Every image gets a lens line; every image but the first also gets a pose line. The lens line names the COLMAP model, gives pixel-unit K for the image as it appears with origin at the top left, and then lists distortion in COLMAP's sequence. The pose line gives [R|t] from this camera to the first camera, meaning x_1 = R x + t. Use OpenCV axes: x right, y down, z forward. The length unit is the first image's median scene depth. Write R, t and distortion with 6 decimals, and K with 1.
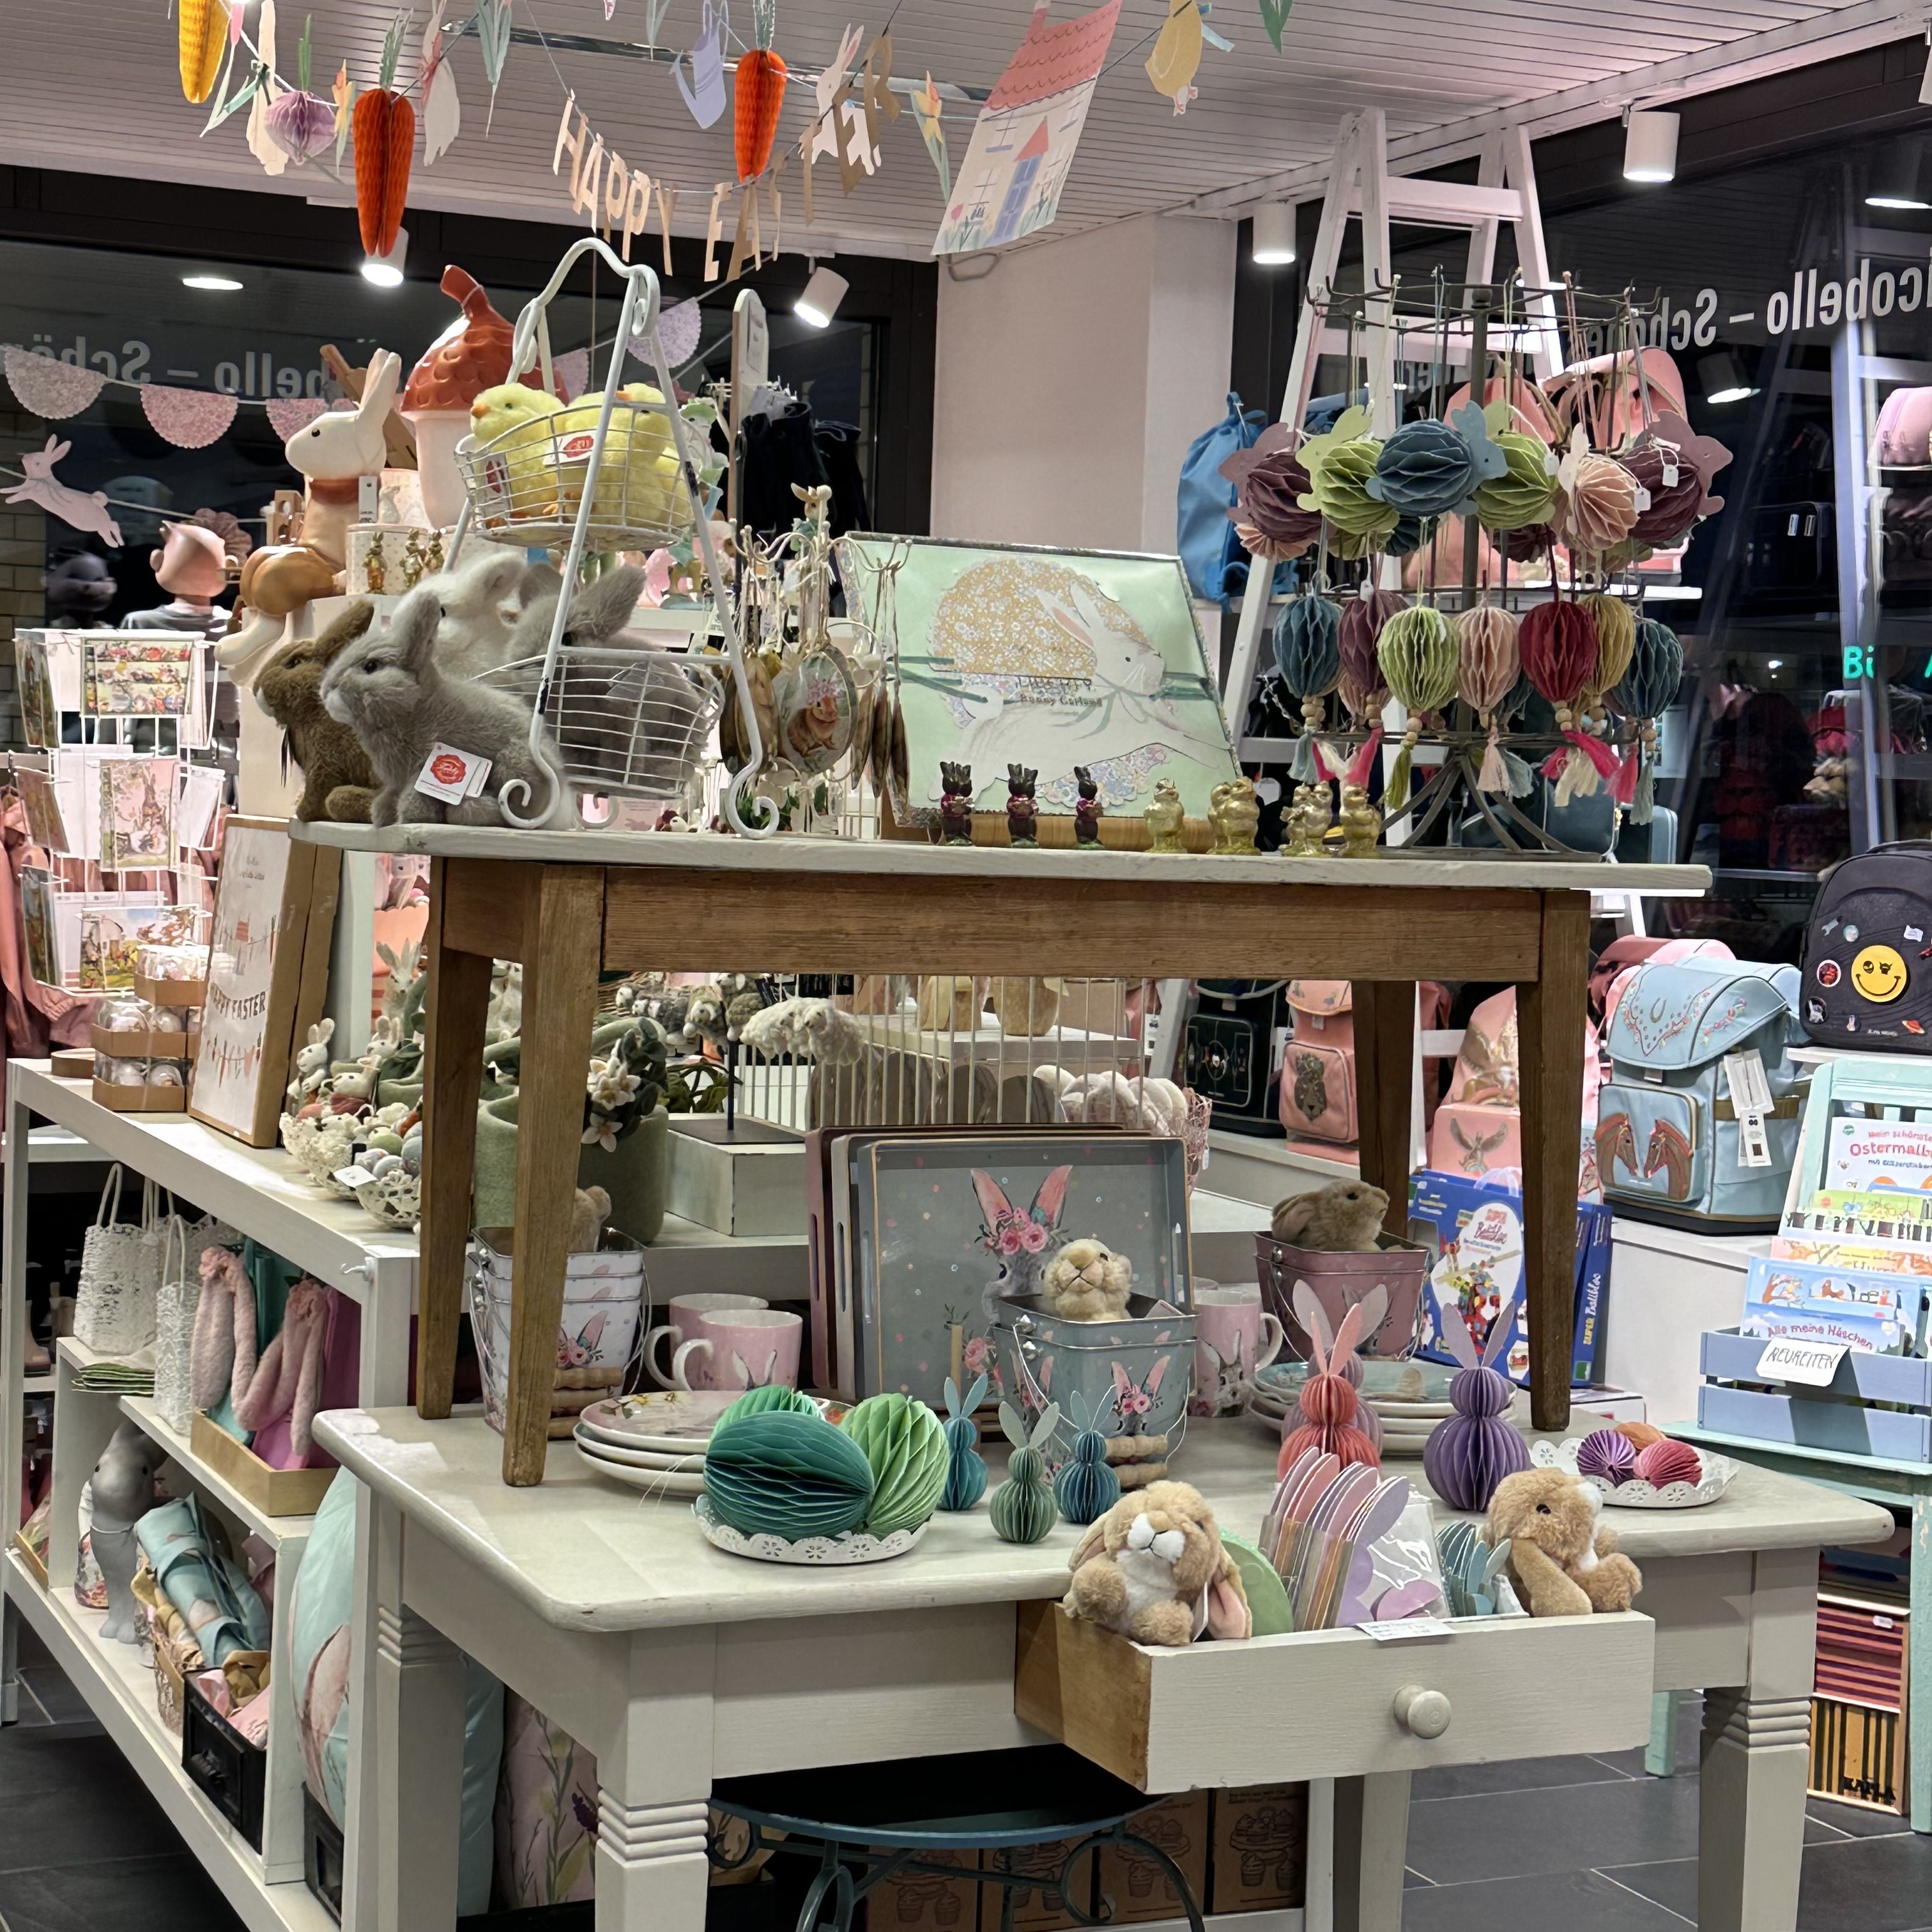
lens RADIAL K [[3570.0, 0, 966.0], [0, 3570.0, 966.0], [0, 0, 1]] dist [-0.020306, -0.118347]
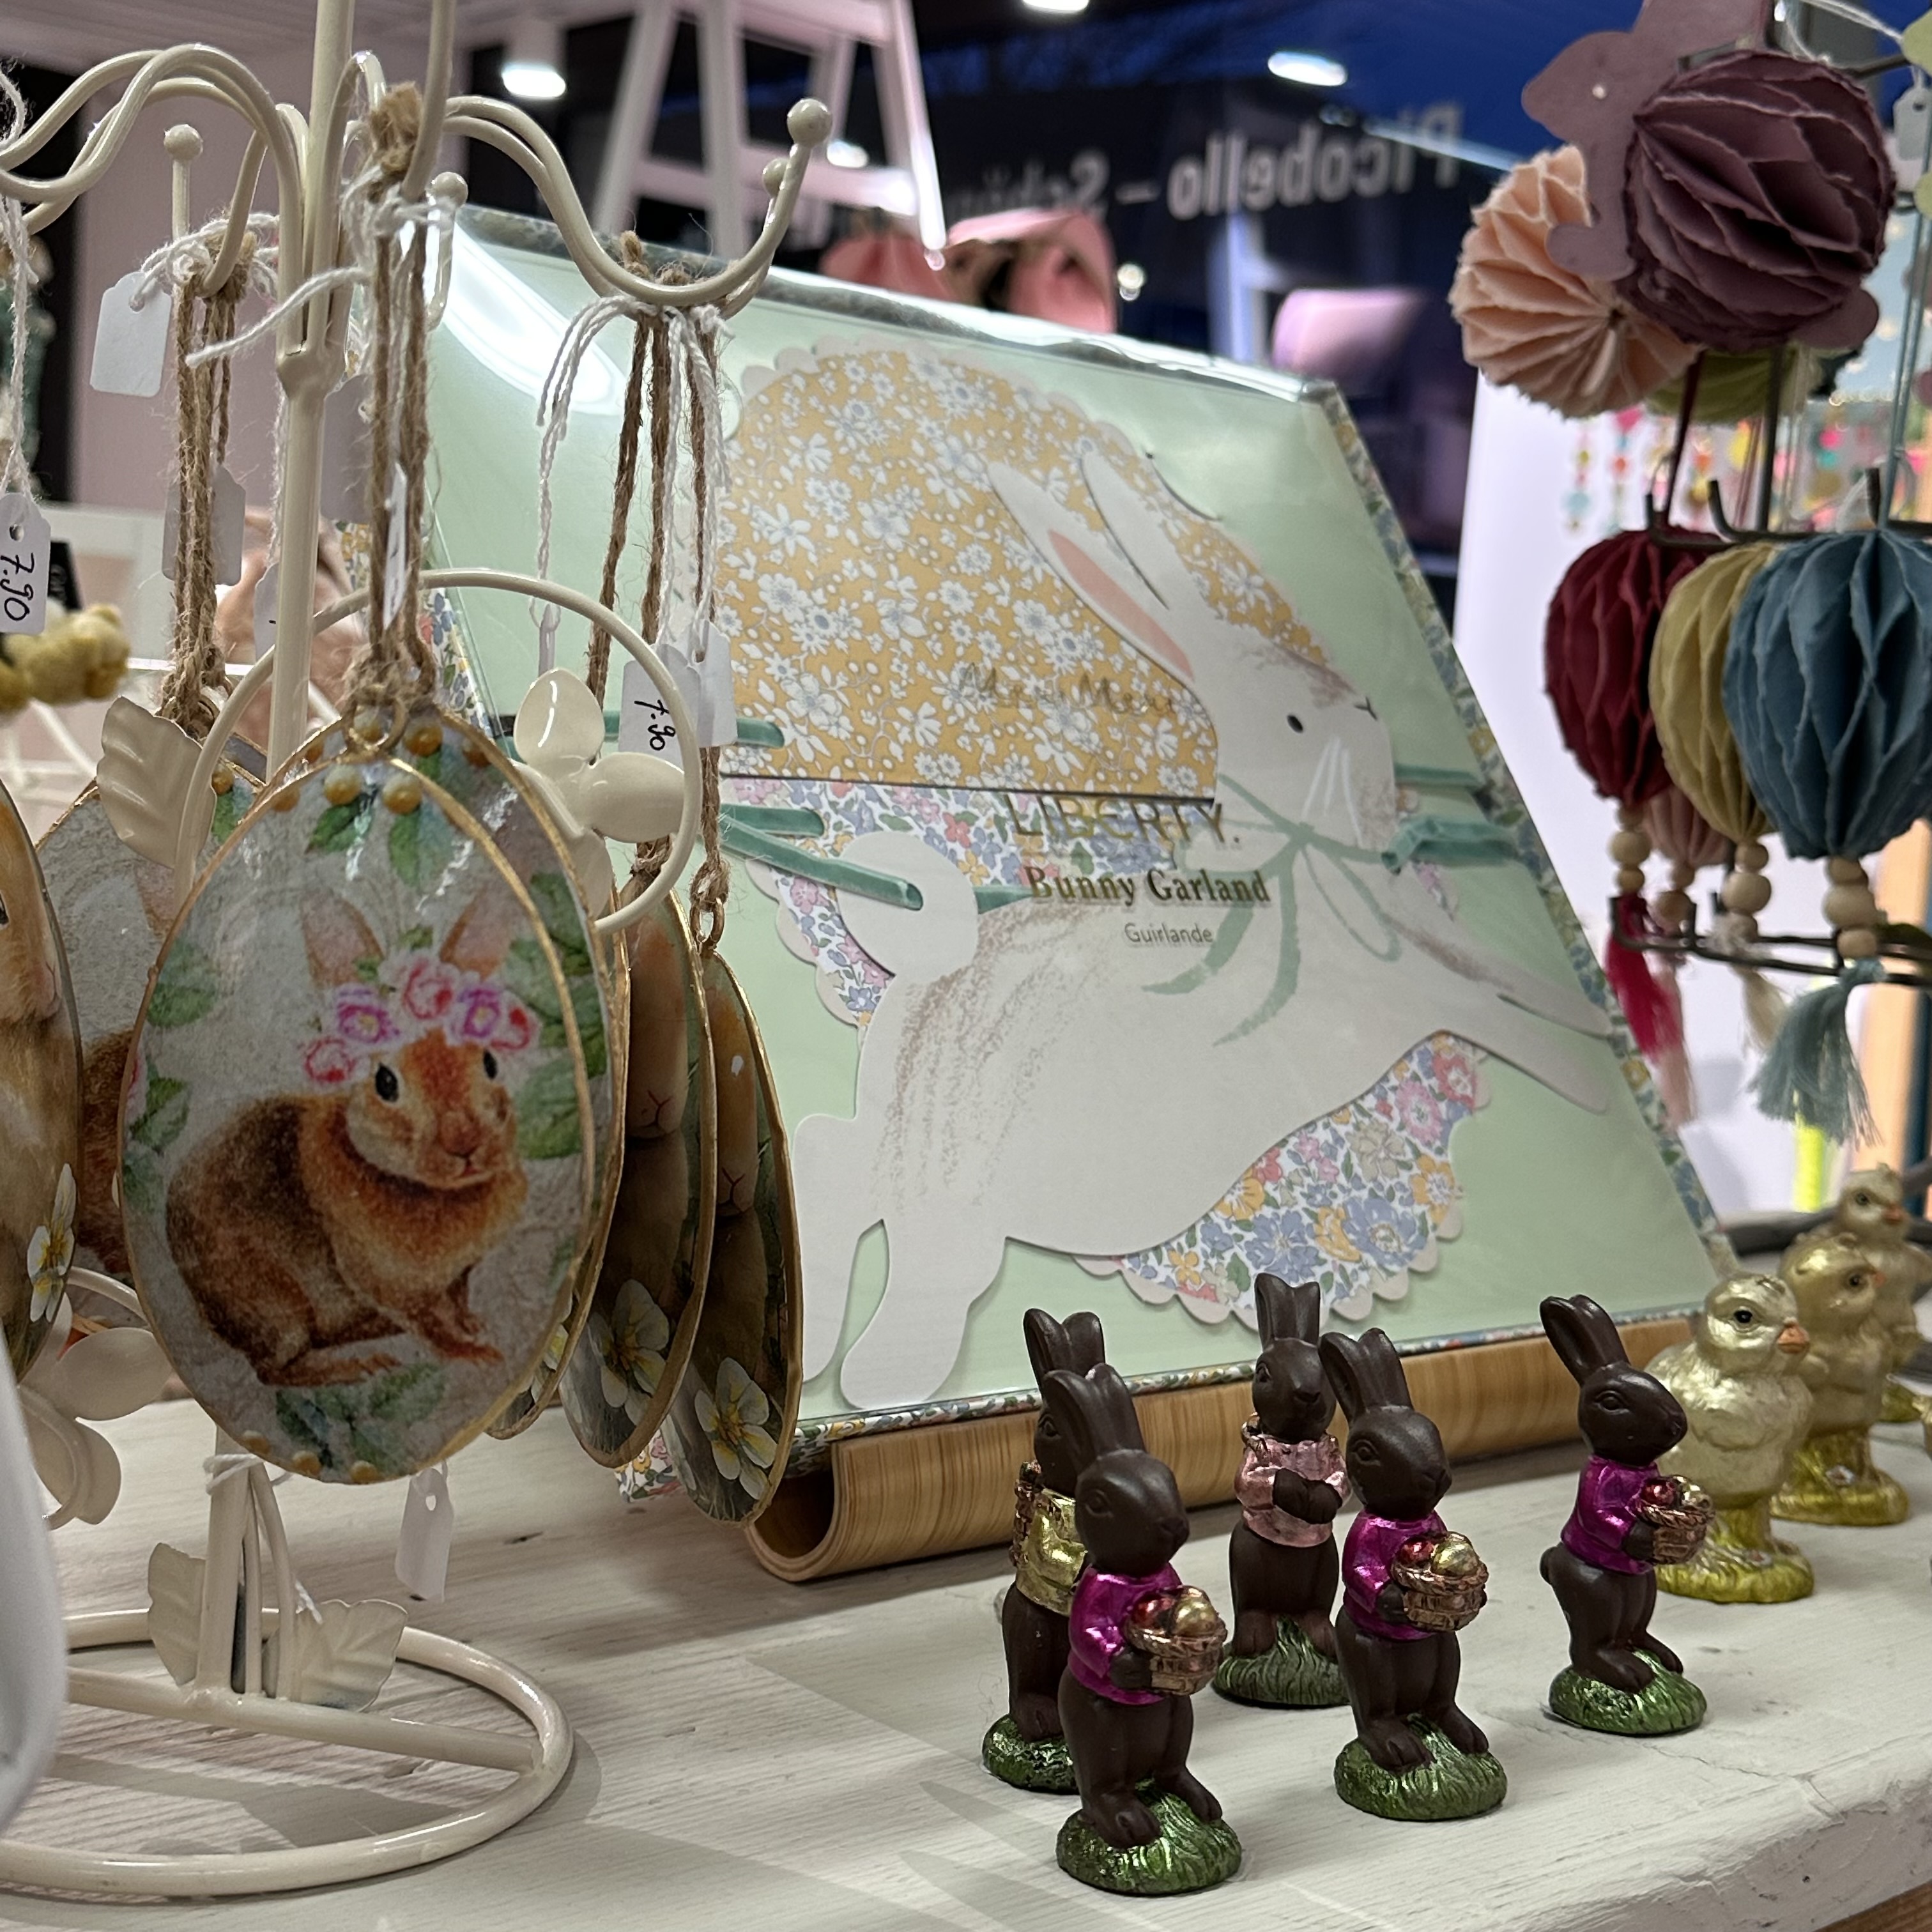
lens RADIAL K [[2886.6, 0, 966.0], [0, 2886.6, 966.0], [0, 0, 1]] dist [0.135050, -0.004776]
pose [[0.952947, -0.000267, 0.303135, -0.051115], [-0.014678, 0.998786, 0.047020, -0.077427], [-0.302780, -0.049257, 0.951787, 0.789657]]
